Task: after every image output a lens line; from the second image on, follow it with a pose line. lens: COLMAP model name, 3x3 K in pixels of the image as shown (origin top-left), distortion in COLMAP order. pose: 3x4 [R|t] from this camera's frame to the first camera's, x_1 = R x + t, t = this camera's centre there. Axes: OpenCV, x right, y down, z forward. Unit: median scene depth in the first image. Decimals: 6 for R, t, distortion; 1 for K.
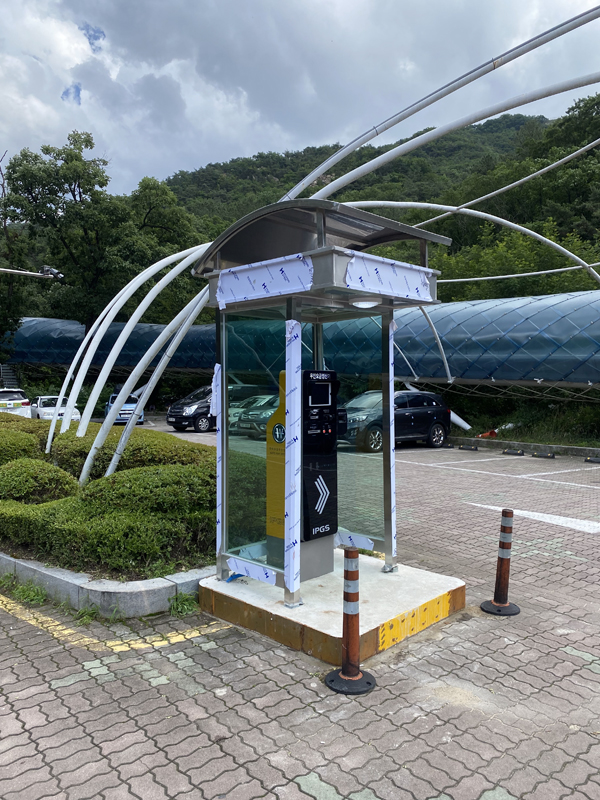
lens RADIAL K [[614.6, 0, 300.9], [0, 614.6, 381.3], [0, 0, 1]] dist [0.001482, 0.003072]
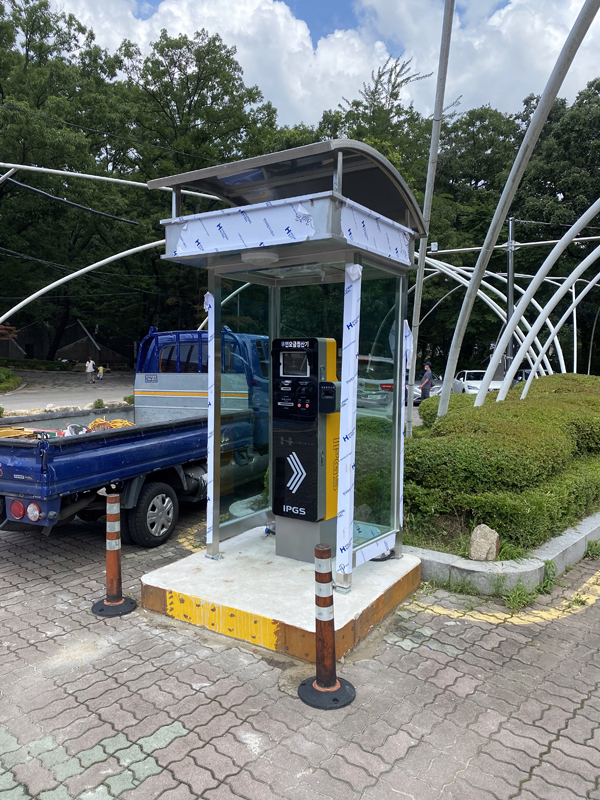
lens RADIAL K [[615.6, 0, 292.7], [0, 615.6, 389.7], [0, 0, 1]] dist [0.003872, 0.001908]
pose [[0.172255, 0.053808, -0.983582, 1.030652], [0.001617, 0.998490, 0.054907, 0.009765], [0.985051, -0.011048, 0.171908, 0.926440]]
